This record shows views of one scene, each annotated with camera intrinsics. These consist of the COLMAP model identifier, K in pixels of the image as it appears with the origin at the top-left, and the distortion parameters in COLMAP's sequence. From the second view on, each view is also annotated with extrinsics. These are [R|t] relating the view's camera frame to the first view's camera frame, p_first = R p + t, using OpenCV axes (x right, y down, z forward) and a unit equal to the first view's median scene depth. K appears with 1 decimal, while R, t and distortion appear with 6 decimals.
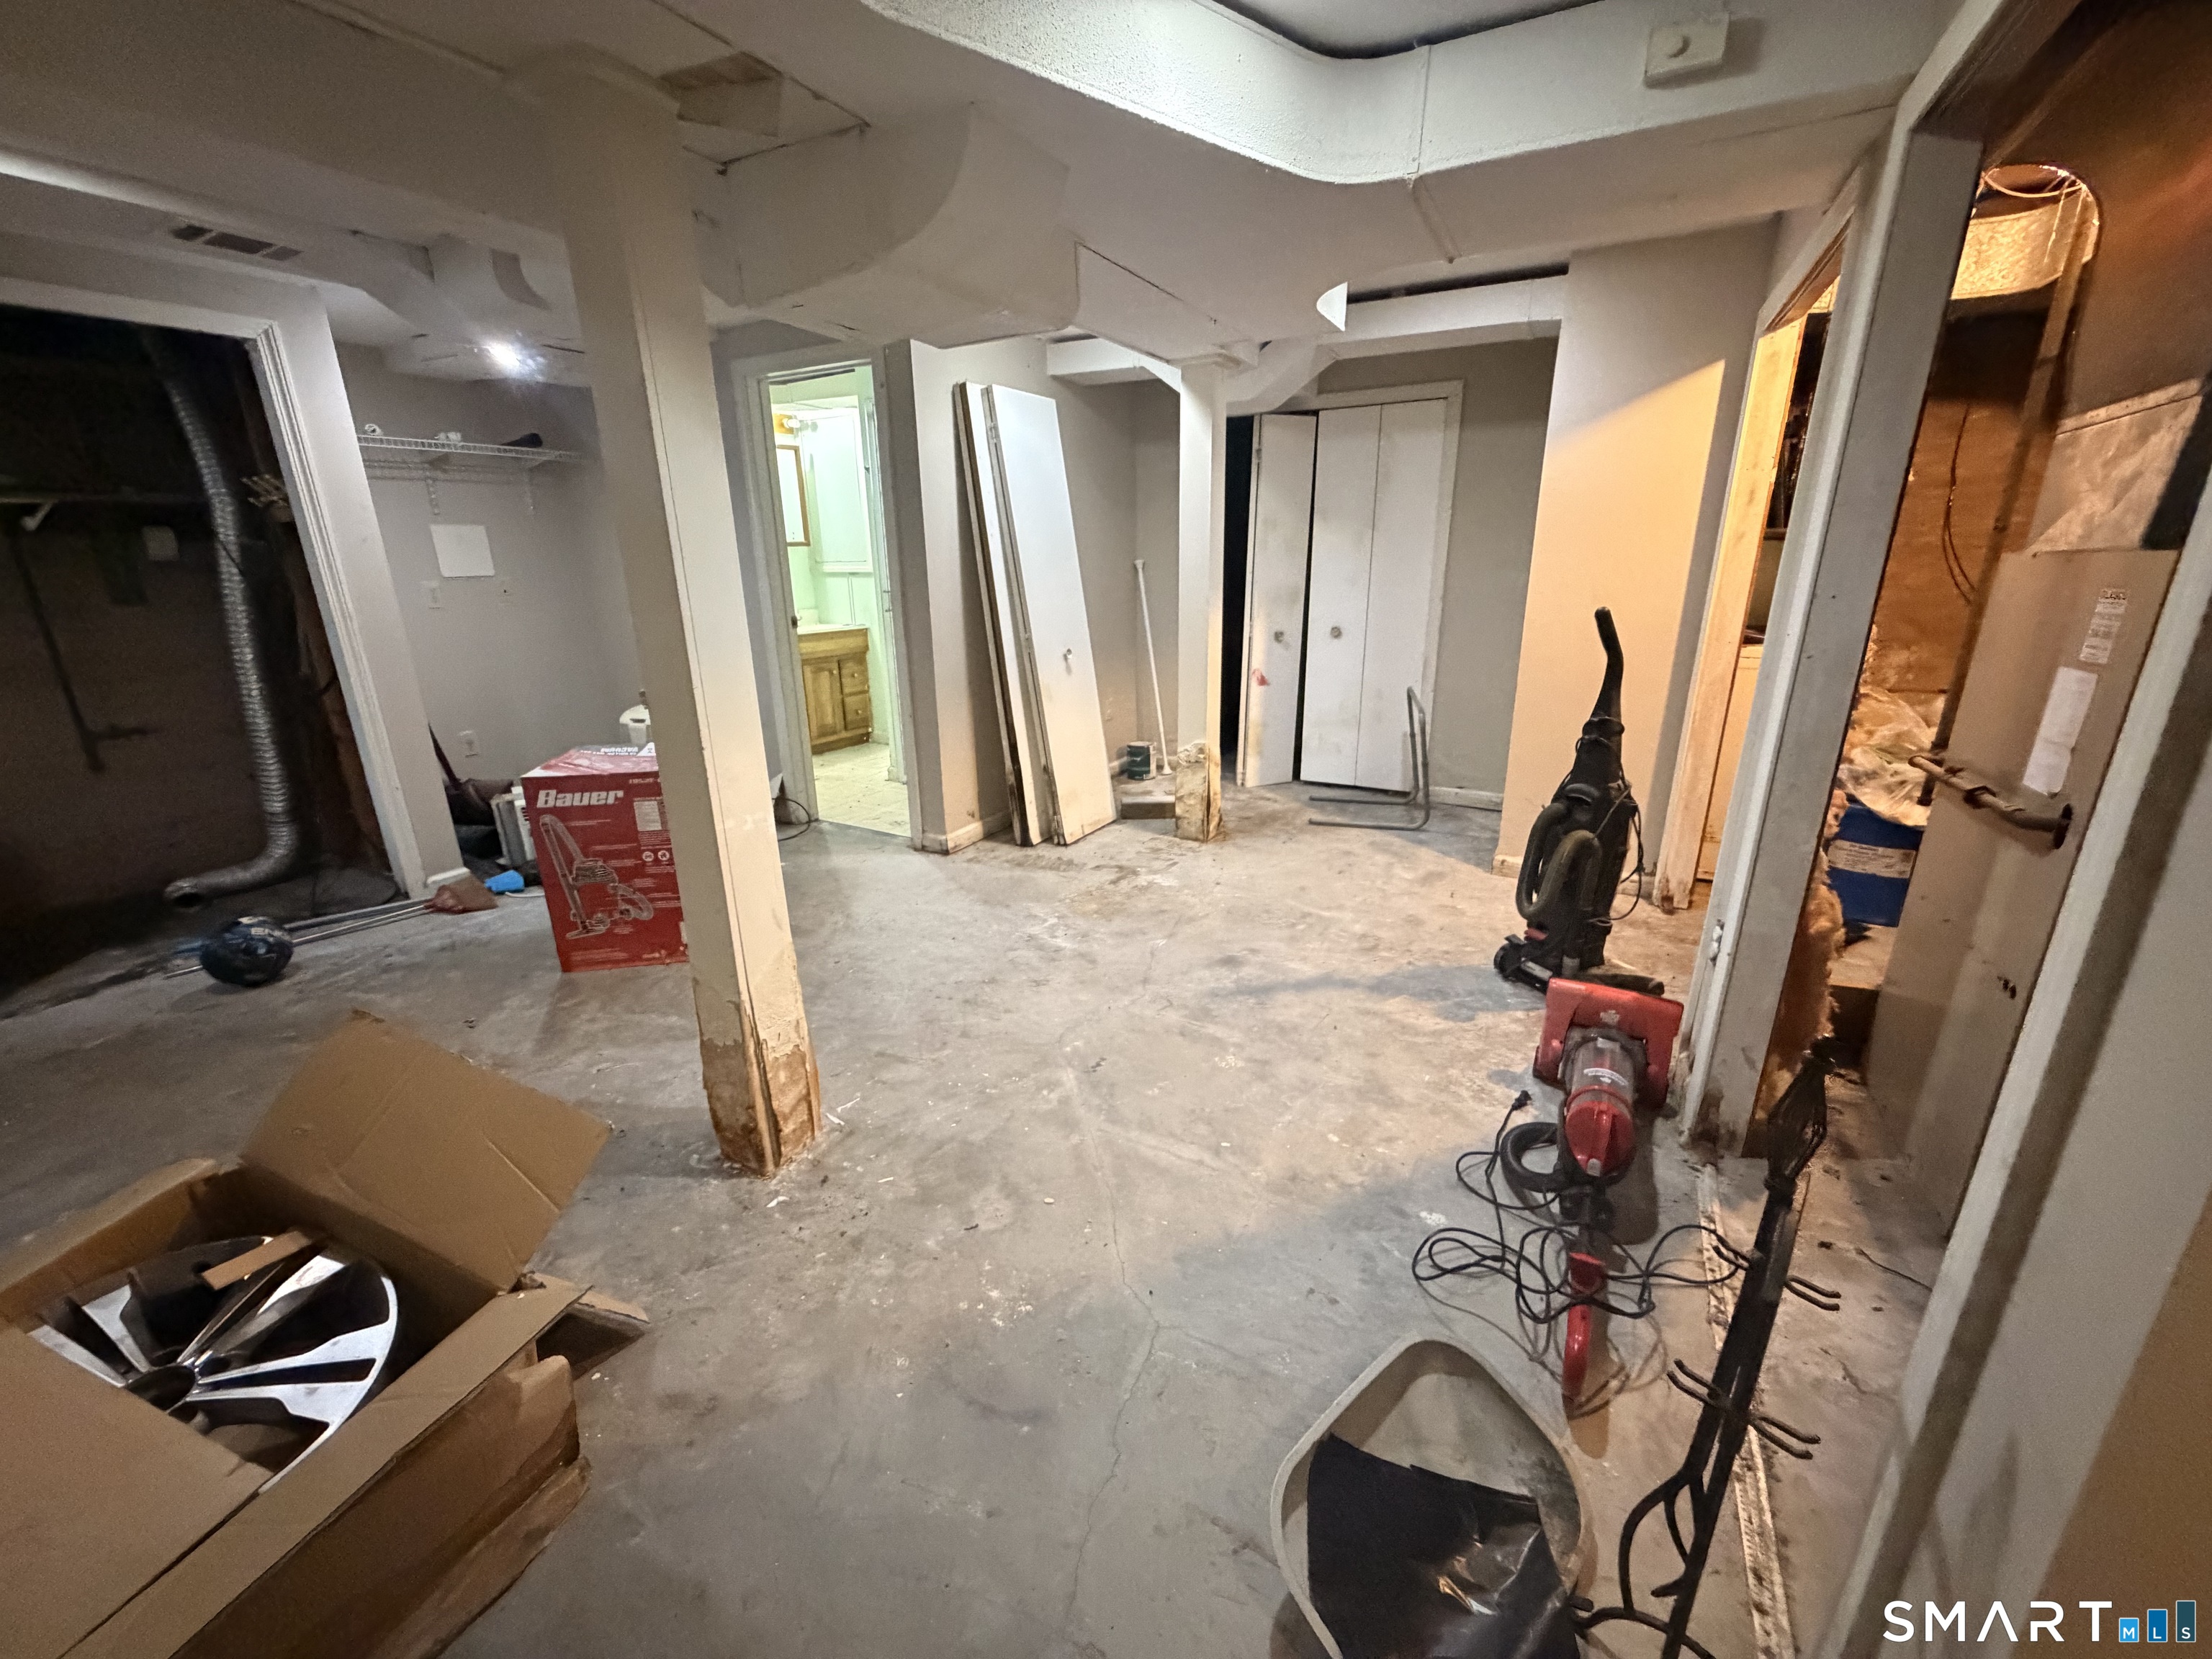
lens RADIAL K [[883.2, 0, 1100.6], [0, 883.2, 829.4], [0, 0, 1]] dist [-0.000184, 0.000137]
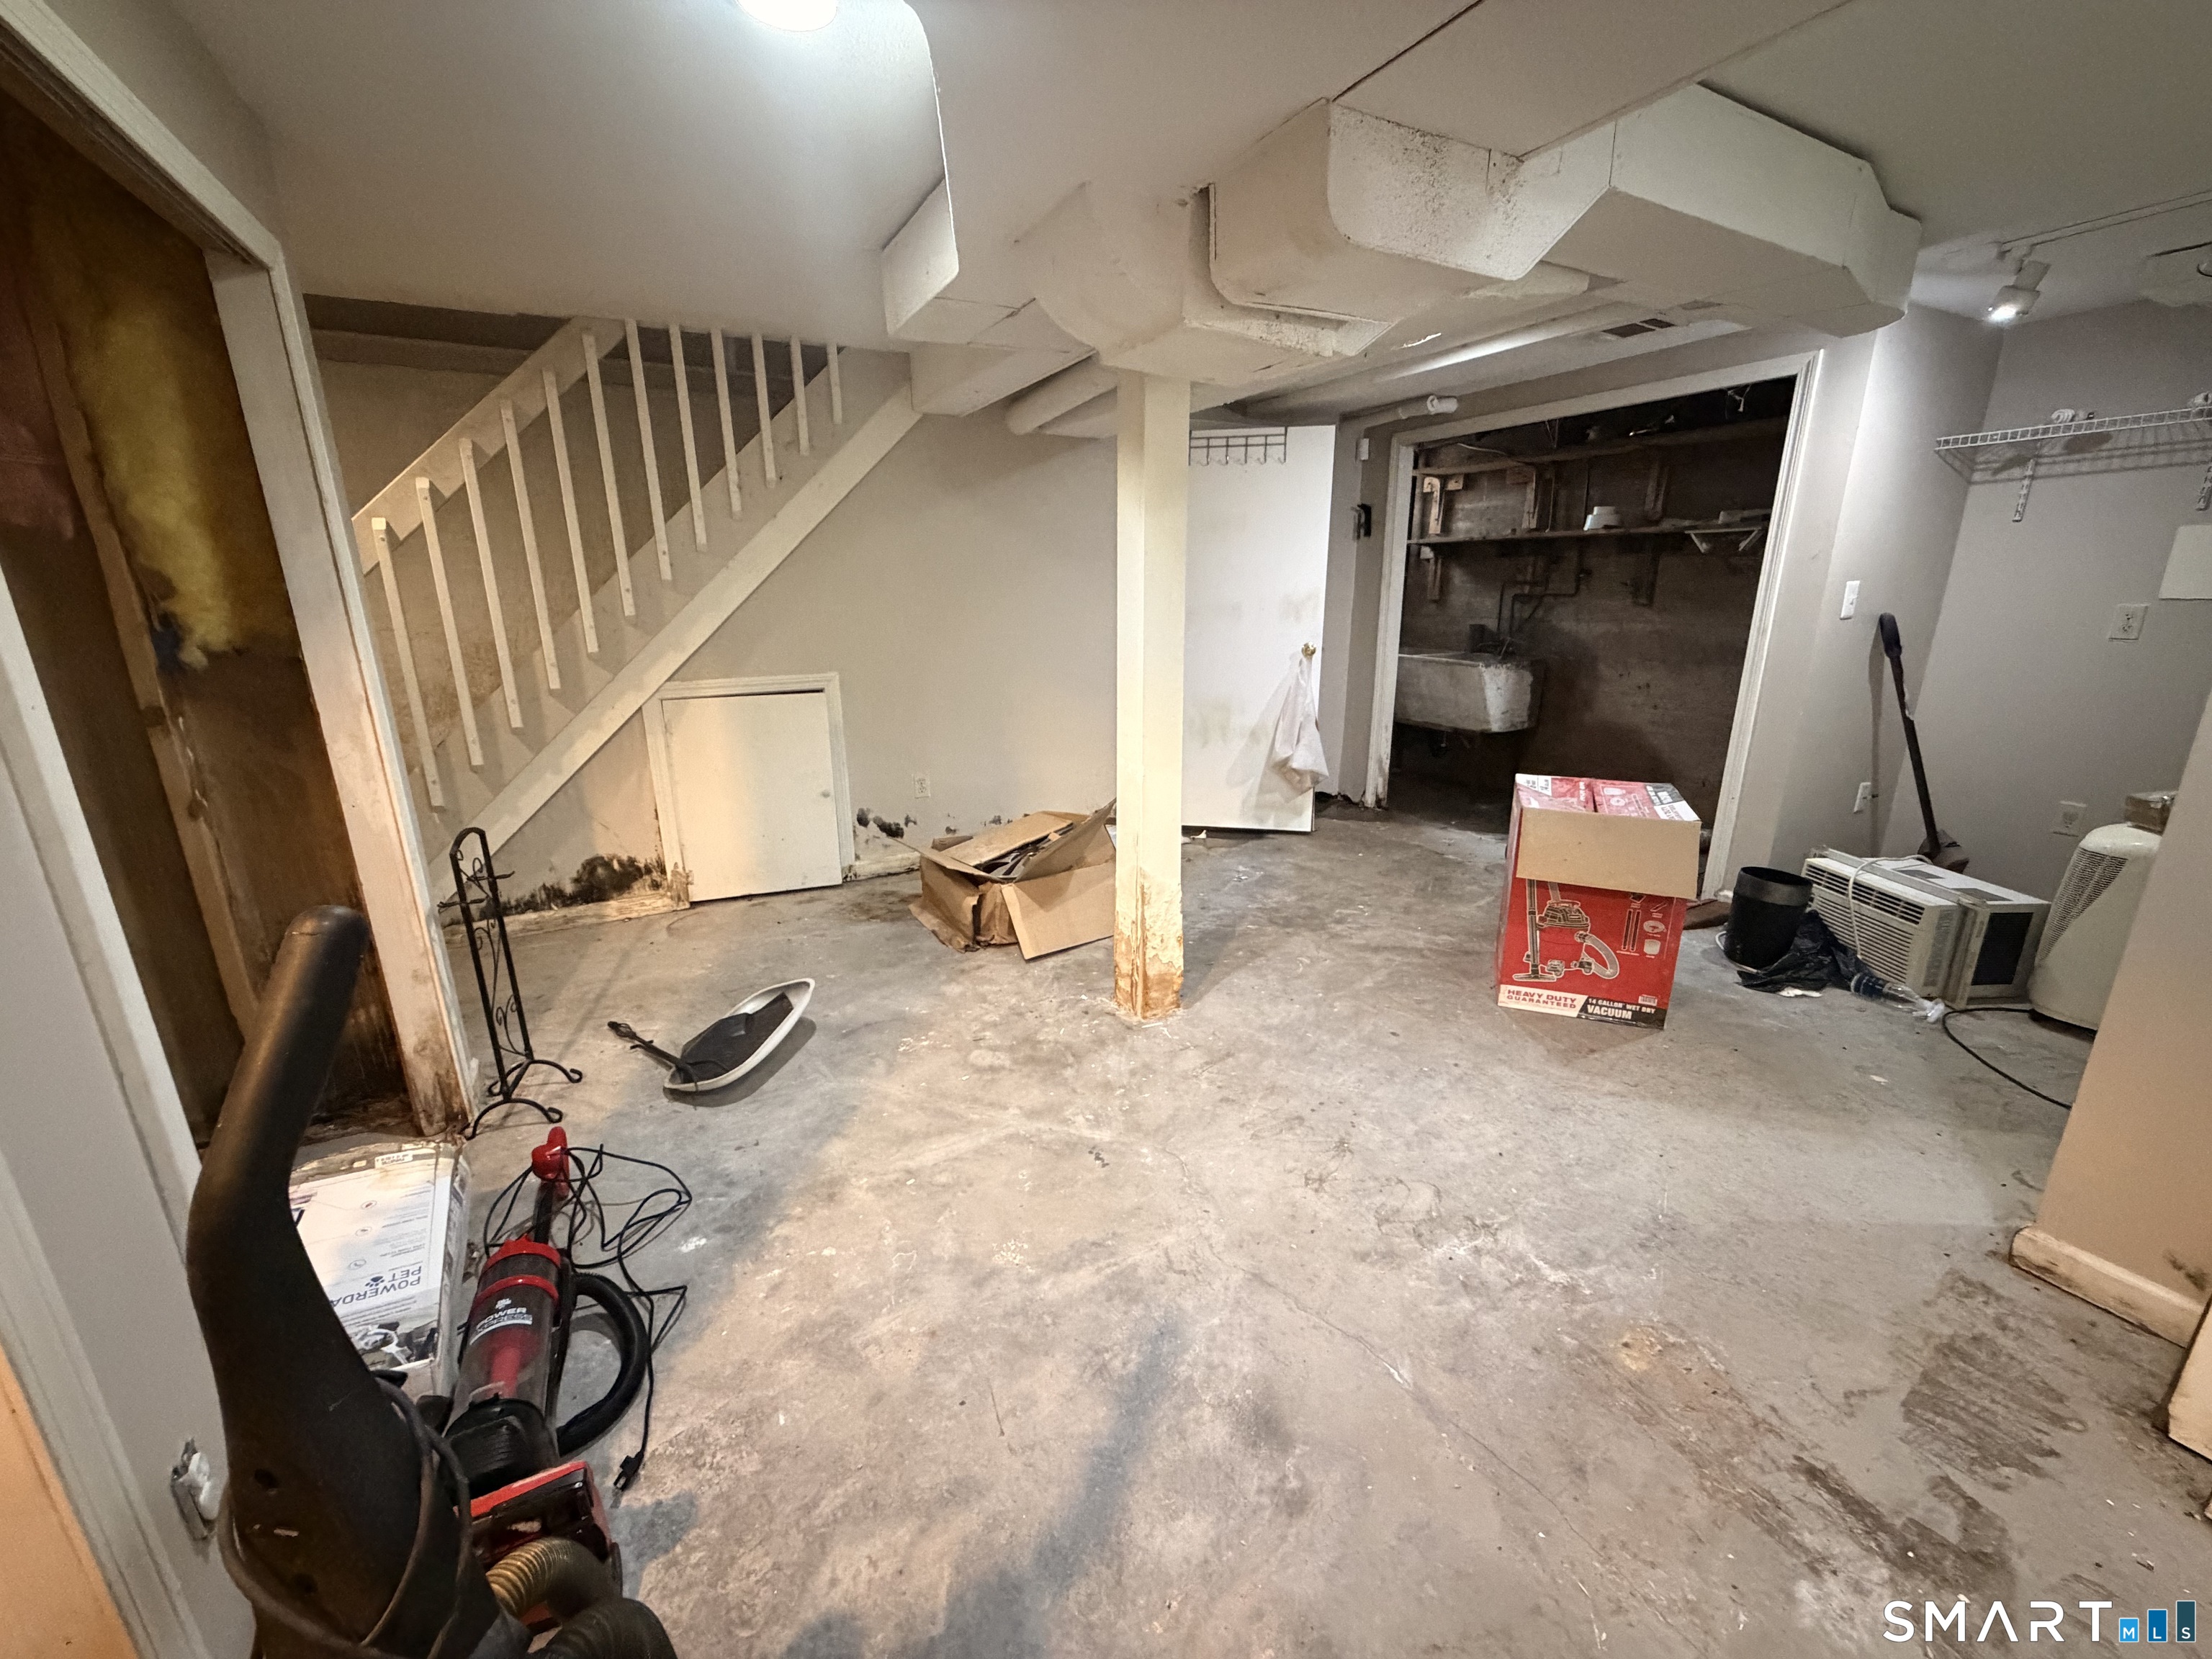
lens RADIAL K [[883.2, 0, 1100.6], [0, 883.2, 829.4], [0, 0, 1]] dist [-0.000184, 0.000137]
pose [[-0.543563, 0.249079, -0.801560, 0.561034], [-0.235440, 0.871376, 0.430433, -0.364560], [0.805672, 0.422687, -0.415004, 1.095300]]
